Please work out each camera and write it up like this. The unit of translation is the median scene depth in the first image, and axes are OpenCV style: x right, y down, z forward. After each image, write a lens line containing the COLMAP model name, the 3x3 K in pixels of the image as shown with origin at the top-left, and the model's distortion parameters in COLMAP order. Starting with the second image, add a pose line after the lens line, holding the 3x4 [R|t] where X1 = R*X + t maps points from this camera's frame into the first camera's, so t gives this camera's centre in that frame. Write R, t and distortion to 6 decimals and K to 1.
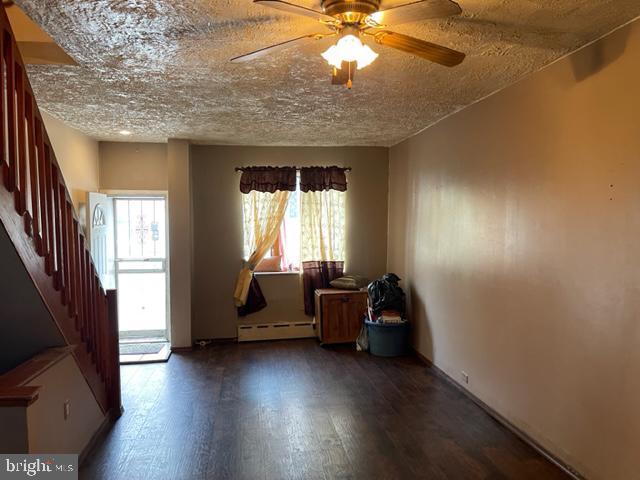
lens RADIAL K [[483.3, 0, 328.0], [0, 483.3, 242.7], [0, 0, 1]] dist [0.055739, -0.083133]
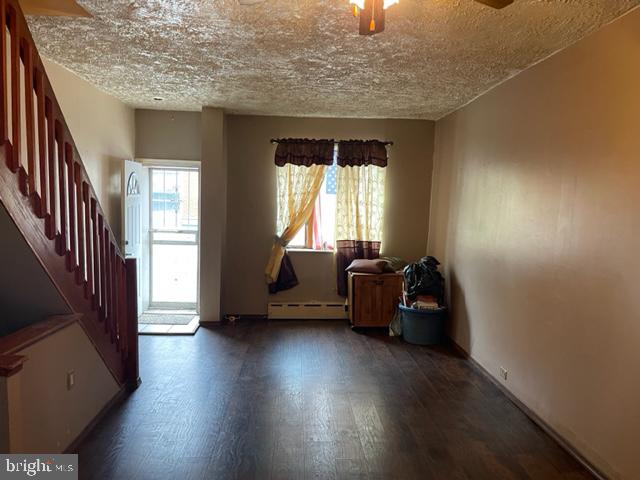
lens RADIAL K [[483.3, 0, 326.1], [0, 483.3, 242.5], [0, 0, 1]] dist [0.055739, -0.083133]
pose [[0.993898, 0.043968, -0.101159, 0.030779], [-0.040071, 0.998386, 0.040242, 0.008057], [0.102765, -0.035943, 0.994056, 0.064640]]
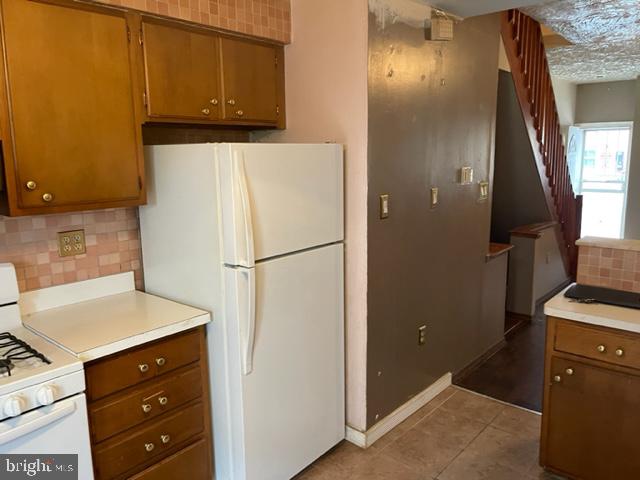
lens RADIAL K [[483.3, 0, 324.6], [0, 483.3, 235.8], [0, 0, 1]] dist [0.055739, -0.083133]
pose [[0.635436, 0.122875, -0.762314, 0.156414], [-0.027903, 0.990266, 0.136359, 0.032697], [0.771649, -0.065377, 0.632680, -0.412126]]
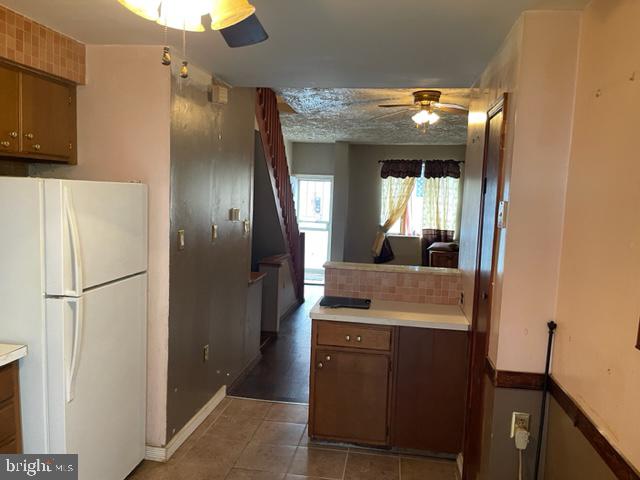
lens RADIAL K [[483.3, 0, 324.2], [0, 483.3, 246.4], [0, 0, 1]] dist [0.055739, -0.083133]
pose [[0.948984, 0.071577, -0.307092, 0.147164], [-0.056788, 0.996767, 0.056839, 0.034766], [0.310168, -0.036500, 0.949981, -0.541929]]
